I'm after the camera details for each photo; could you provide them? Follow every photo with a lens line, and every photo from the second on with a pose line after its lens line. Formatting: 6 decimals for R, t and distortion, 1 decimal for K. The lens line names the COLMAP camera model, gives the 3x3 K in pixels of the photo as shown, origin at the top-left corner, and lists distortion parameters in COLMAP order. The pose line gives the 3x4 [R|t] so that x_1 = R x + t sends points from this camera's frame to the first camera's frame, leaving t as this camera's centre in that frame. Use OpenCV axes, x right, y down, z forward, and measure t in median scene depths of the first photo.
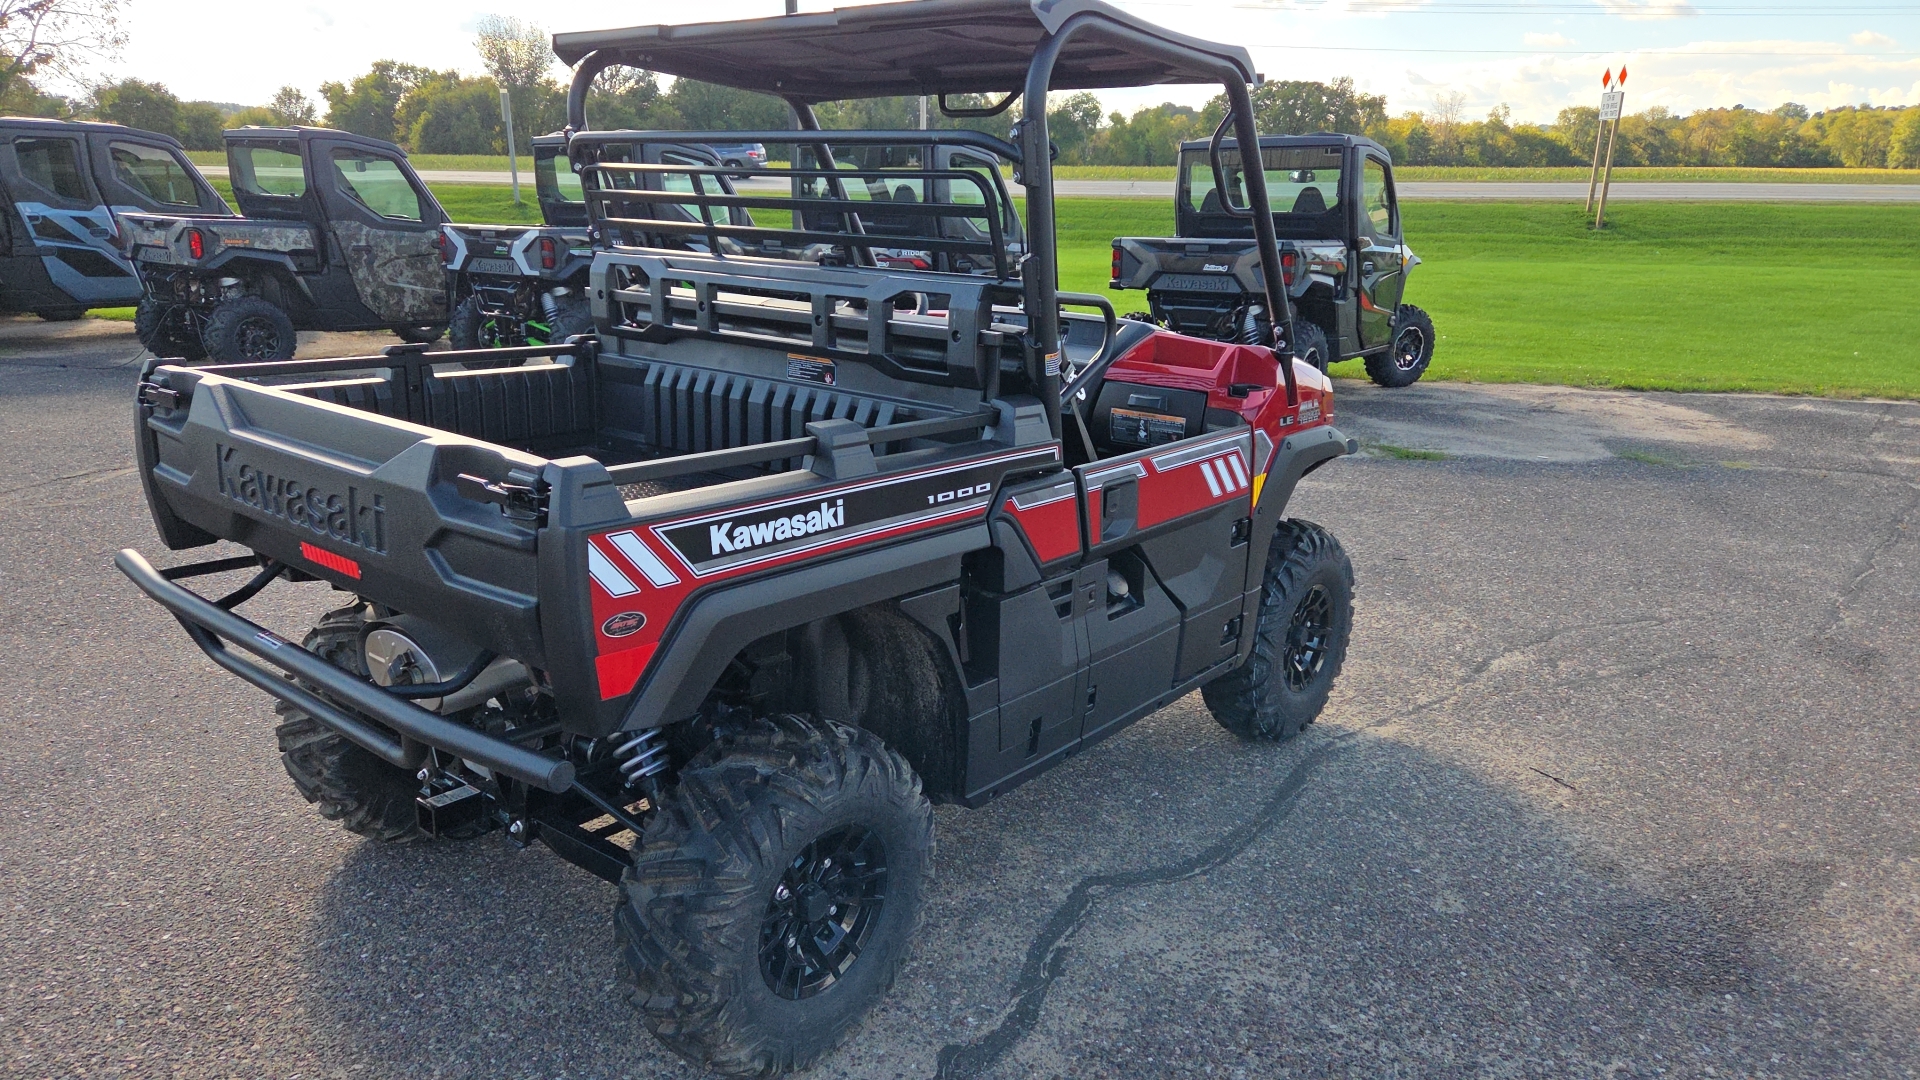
lens RADIAL K [[1287.4, 0, 948.9], [0, 1287.4, 536.6], [0, 0, 1]] dist [0.073602, -0.059328]
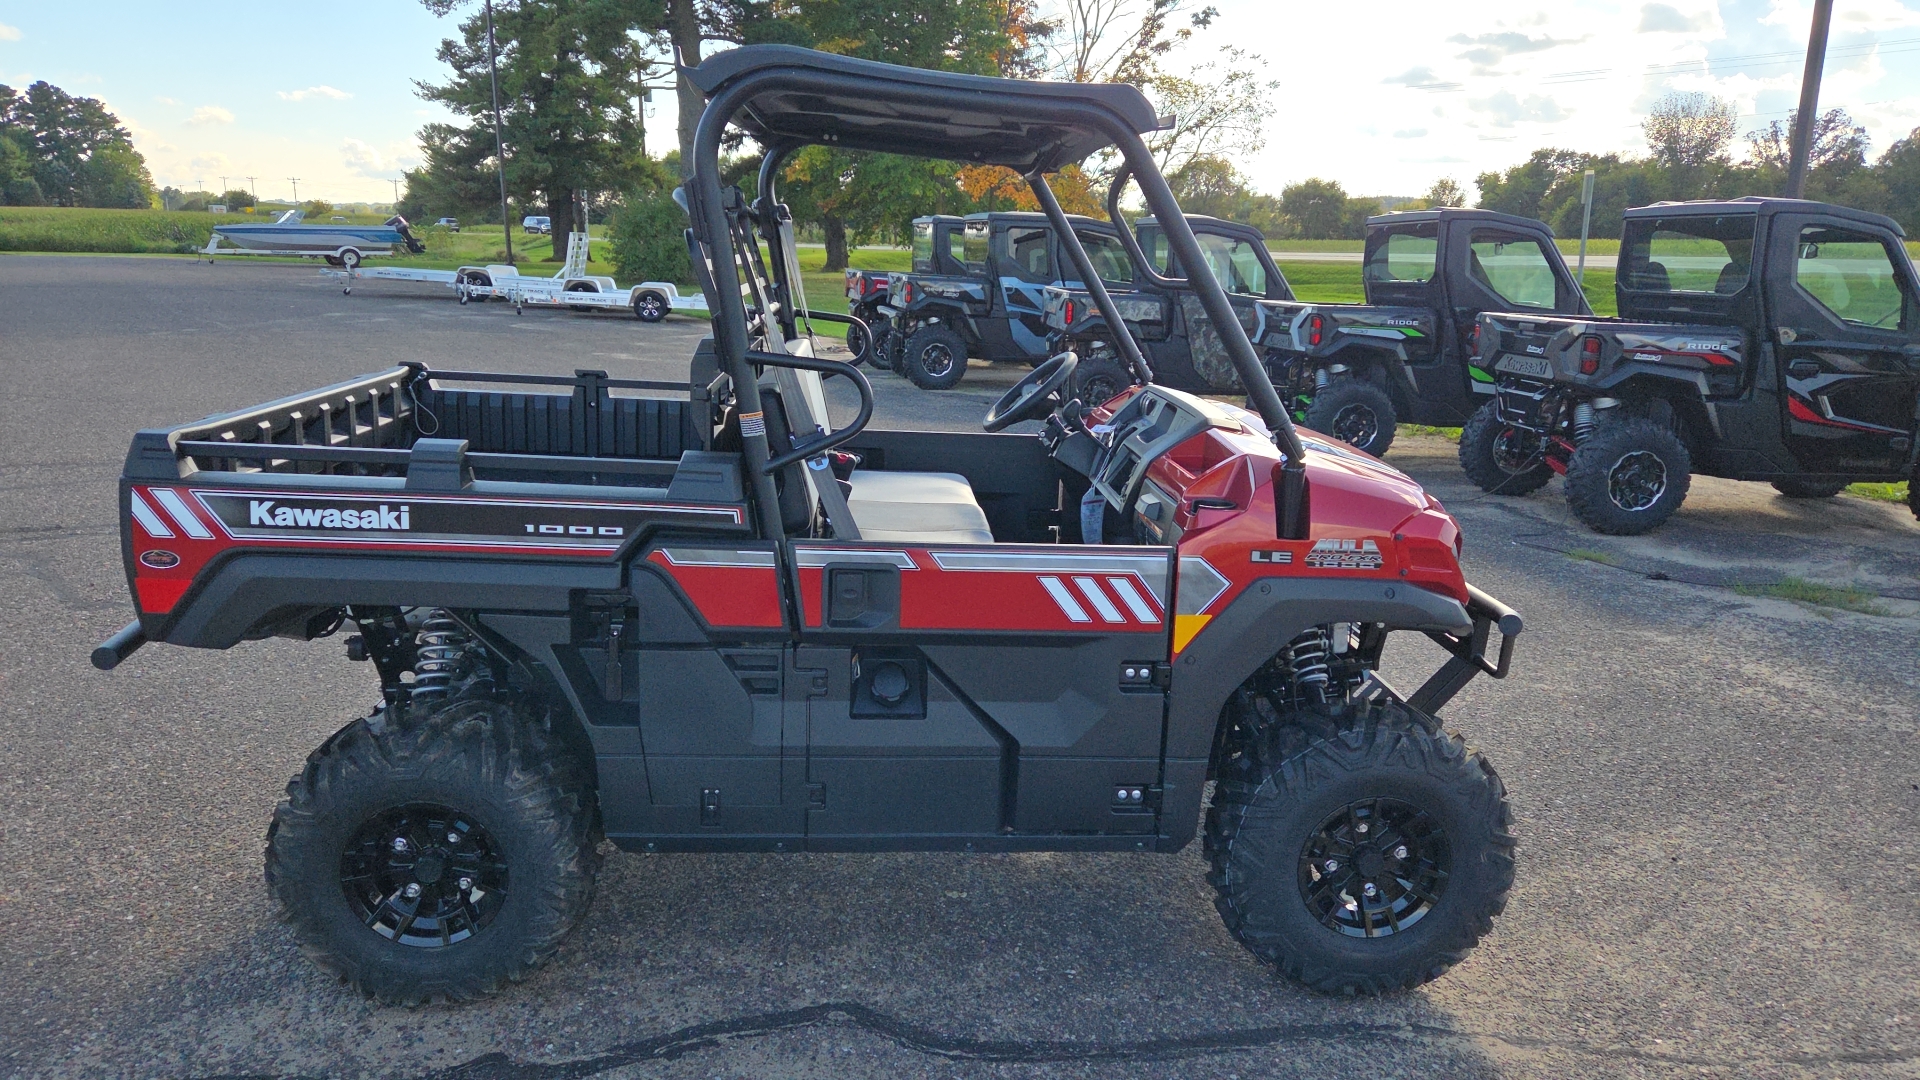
lens RADIAL K [[1287.4, 0, 948.9], [0, 1287.4, 536.6], [0, 0, 1]] dist [0.073602, -0.059328]
pose [[0.690932, 0.160666, -0.704840, 0.860448], [-0.203666, 0.978759, 0.023457, -0.103280], [0.693637, 0.127345, 0.708979, 0.426083]]
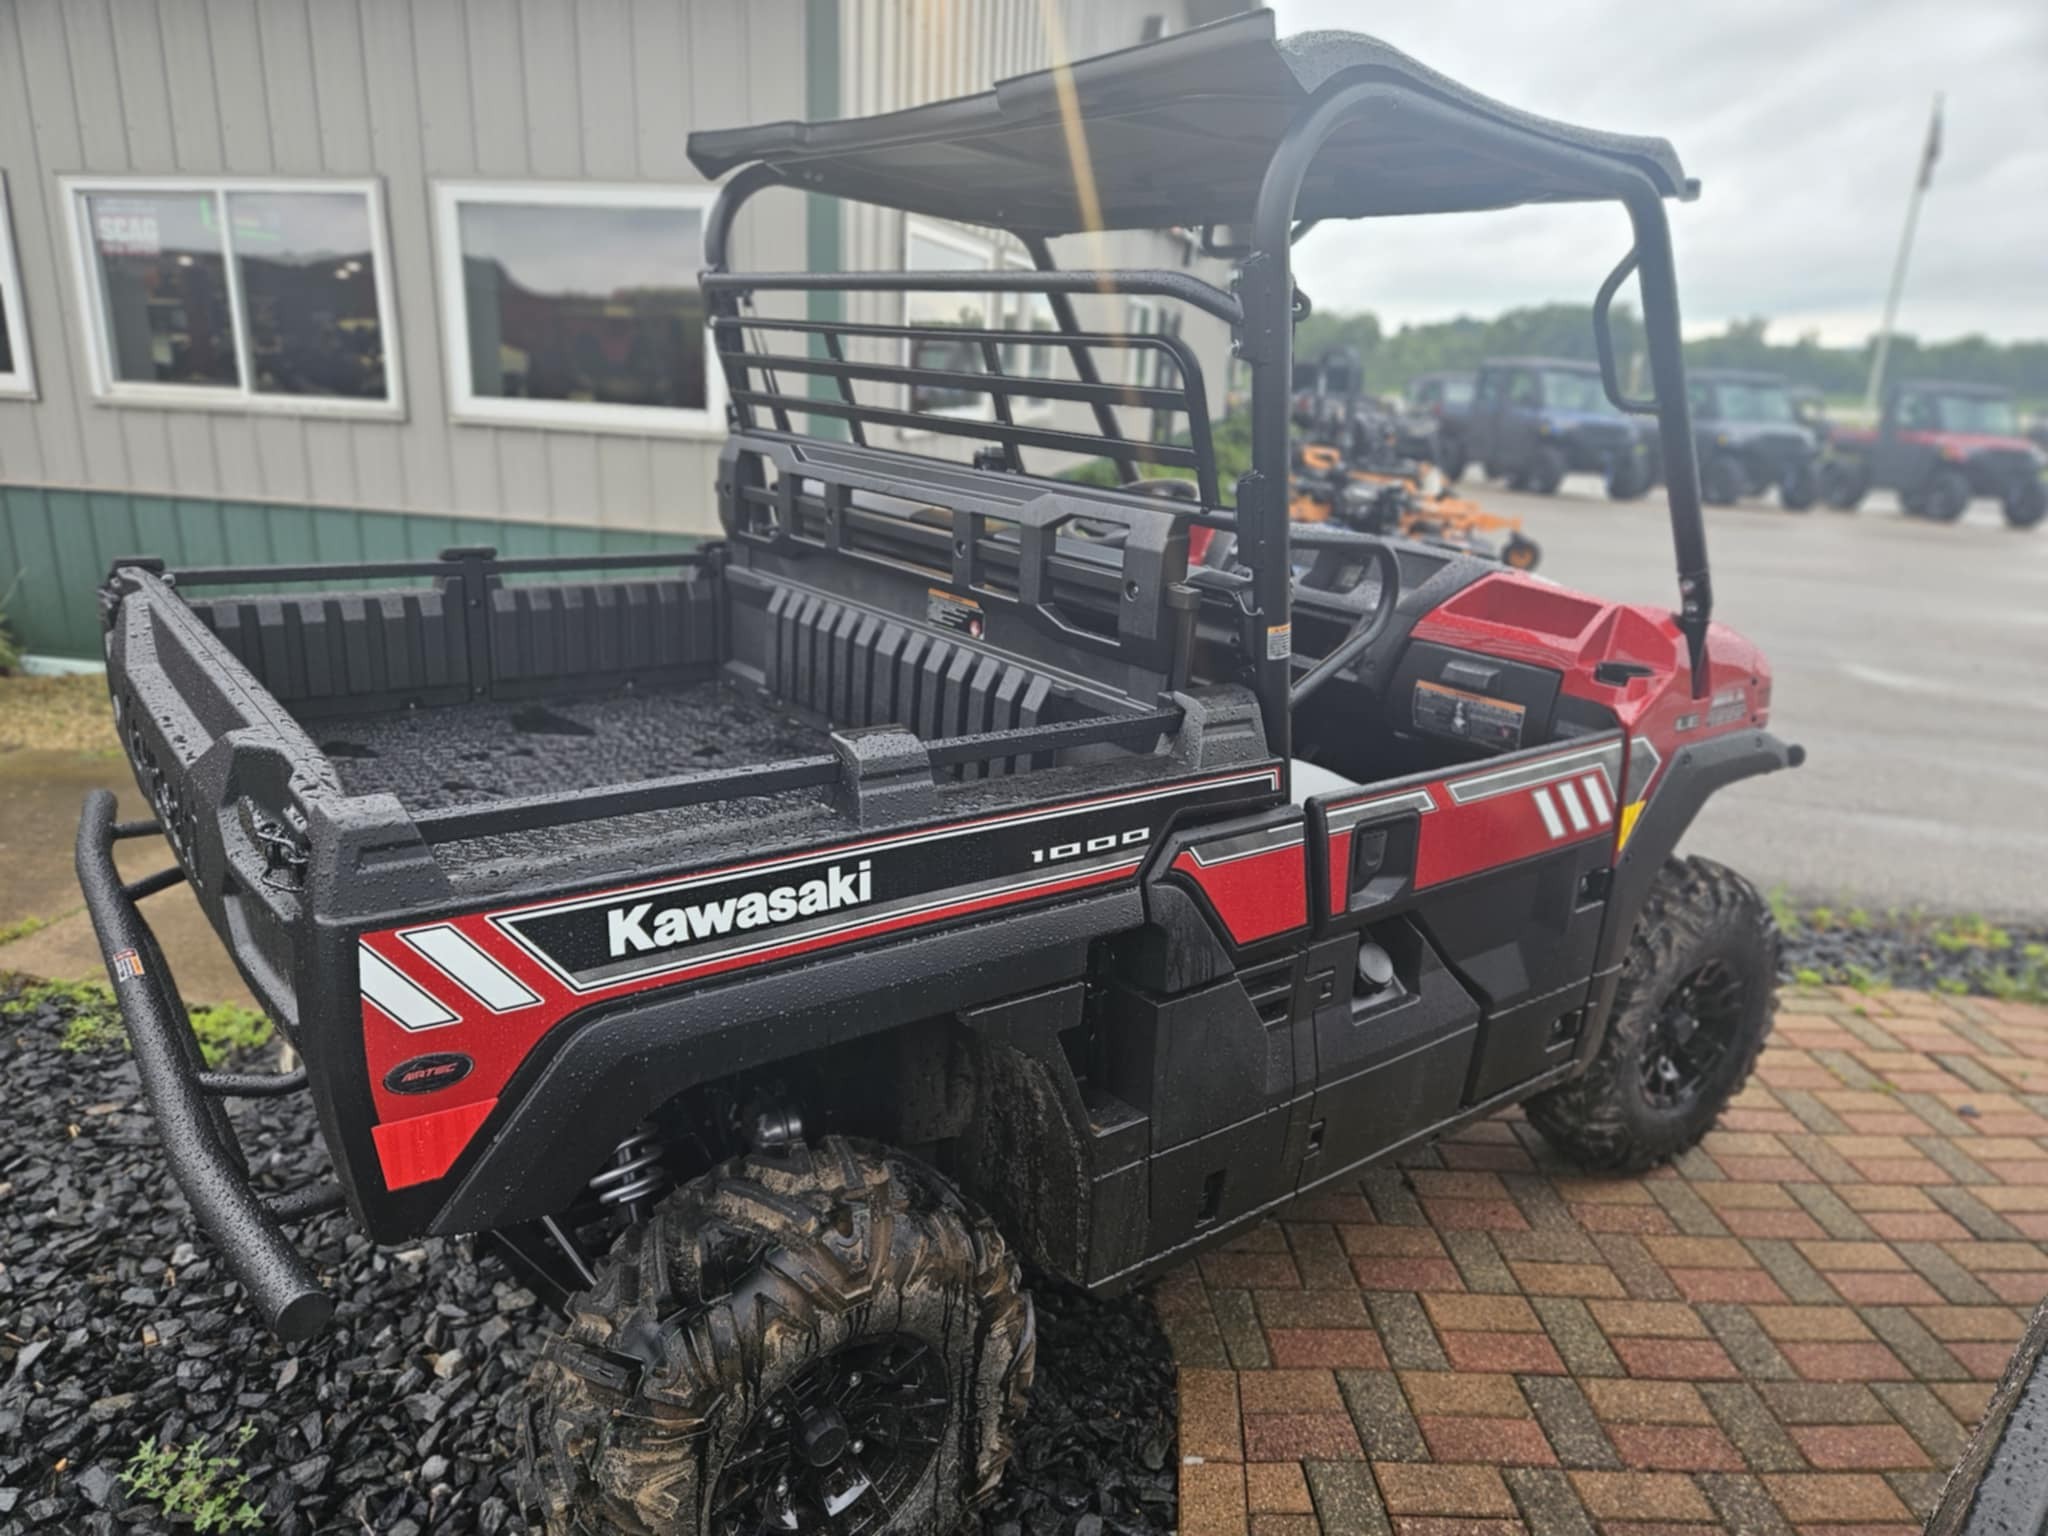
lens RADIAL K [[1384.3, 0, 1003.8], [0, 1384.3, 772.7], [0, 0, 1]] dist [0.069407, -0.054214]
pose [[0.972874, 0.087521, -0.214142, 0.099092], [-0.079986, 0.995841, 0.043624, -0.086637], [0.217070, -0.025312, 0.975828, 0.290932]]
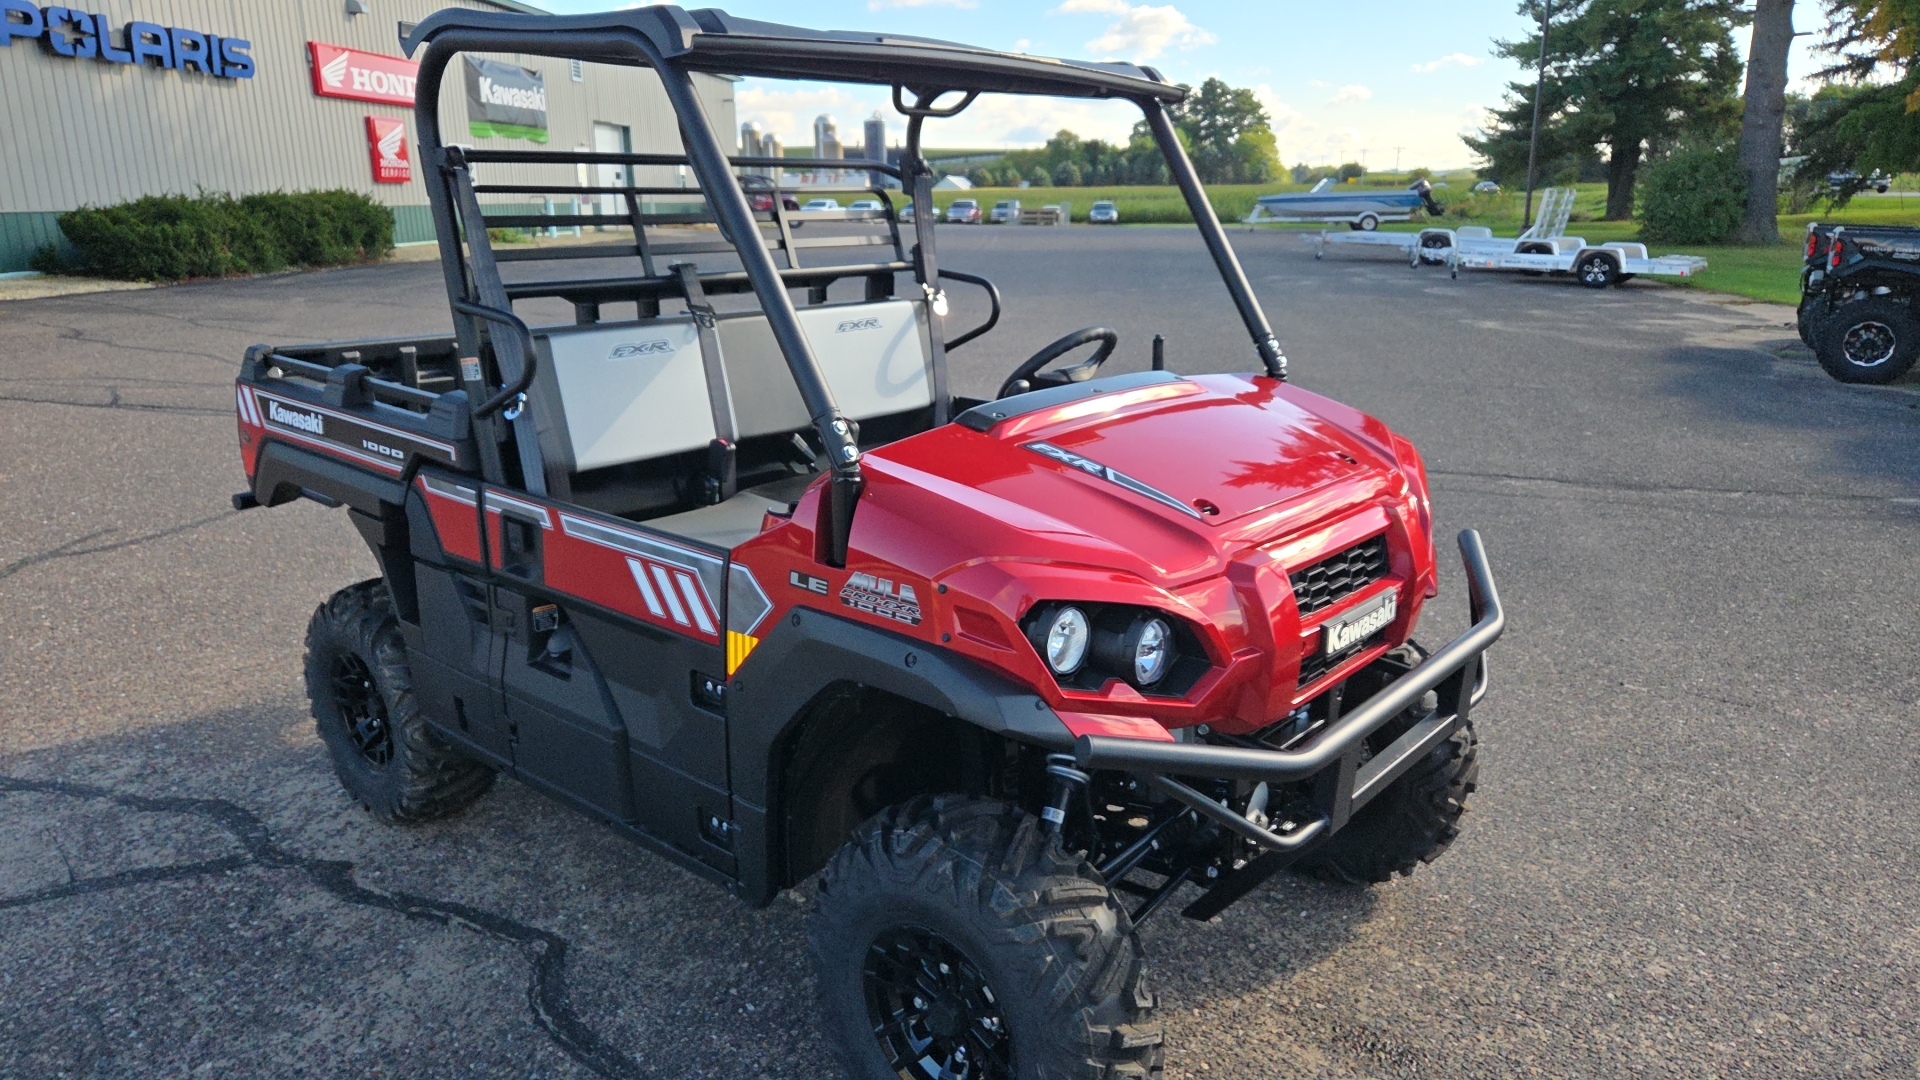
lens RADIAL K [[1287.4, 0, 948.9], [0, 1287.4, 536.6], [0, 0, 1]] dist [0.073602, -0.059328]
pose [[-0.022471, 0.240225, -0.970457, 1.091440], [-0.262283, 0.935285, 0.237592, -0.351010], [0.964729, 0.259874, 0.041990, 1.341977]]
